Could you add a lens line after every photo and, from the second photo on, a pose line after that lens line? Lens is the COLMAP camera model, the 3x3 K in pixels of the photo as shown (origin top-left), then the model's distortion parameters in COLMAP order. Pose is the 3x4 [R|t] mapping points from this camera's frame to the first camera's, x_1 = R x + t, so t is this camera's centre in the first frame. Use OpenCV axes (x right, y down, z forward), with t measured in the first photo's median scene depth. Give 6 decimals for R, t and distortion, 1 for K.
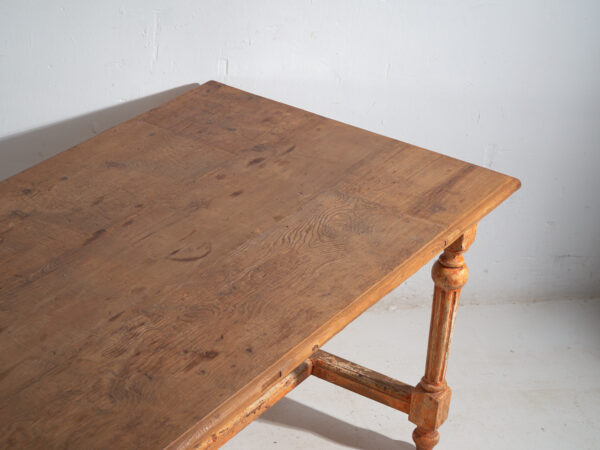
lens RADIAL K [[1481.0, 0, 300.7], [0, 1481.0, 225.1], [0, 0, 1]] dist [0.015966, 0.000000]
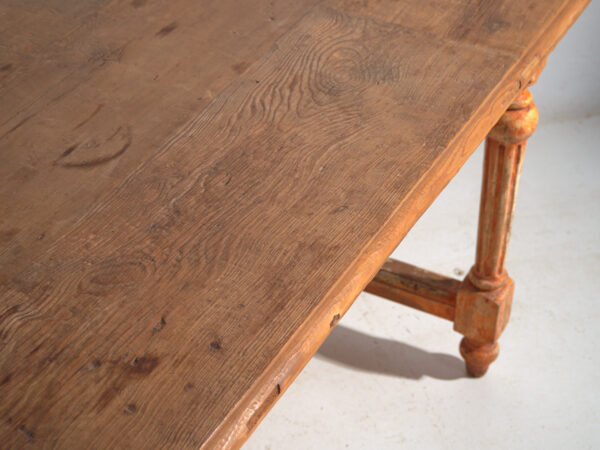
lens RADIAL K [[1481.0, 0, 286.2], [0, 1481.0, 226.4], [0, 0, 1]] dist [0.015966, 0.000000]
pose [[0.995821, -0.090246, 0.013999, -0.011034], [0.087010, 0.984116, 0.154743, -0.032945], [-0.027742, -0.152878, 0.987856, 0.403831]]
